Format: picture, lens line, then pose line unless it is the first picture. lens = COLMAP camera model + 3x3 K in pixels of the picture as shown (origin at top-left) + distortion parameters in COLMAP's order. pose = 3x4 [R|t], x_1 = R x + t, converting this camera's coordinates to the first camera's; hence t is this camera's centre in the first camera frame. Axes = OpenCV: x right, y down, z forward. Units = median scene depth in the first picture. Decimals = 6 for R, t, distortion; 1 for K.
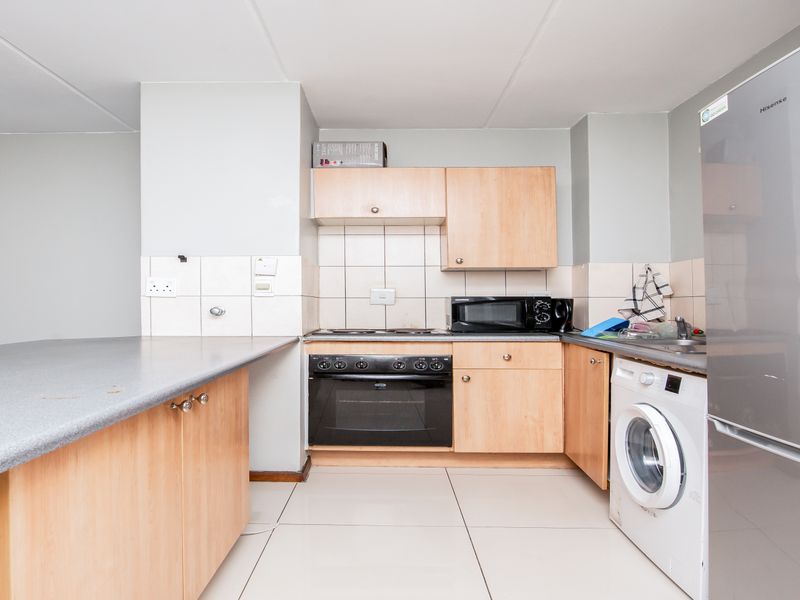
lens RADIAL K [[606.2, 0, 400.0], [0, 606.2, 300.0], [0, 0, 1]] dist [0.002438, 0.003826]
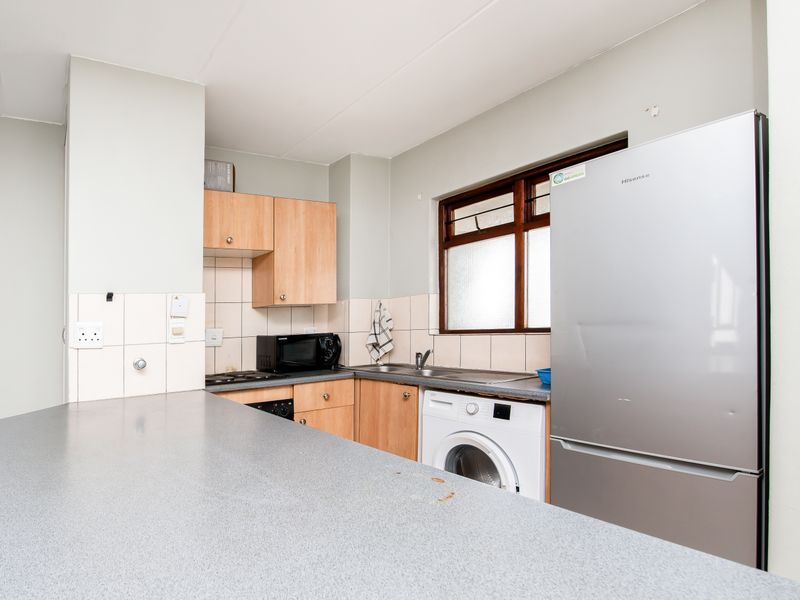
lens RADIAL K [[620.2, 0, 400.0], [0, 620.2, 335.8], [0, 0, 1]] dist [-0.000374, -0.005453]
pose [[0.868620, -0.016191, 0.495215, -0.275136], [0.013901, 0.999869, 0.008306, -0.013501], [-0.495285, -0.000331, 0.868731, 0.096188]]
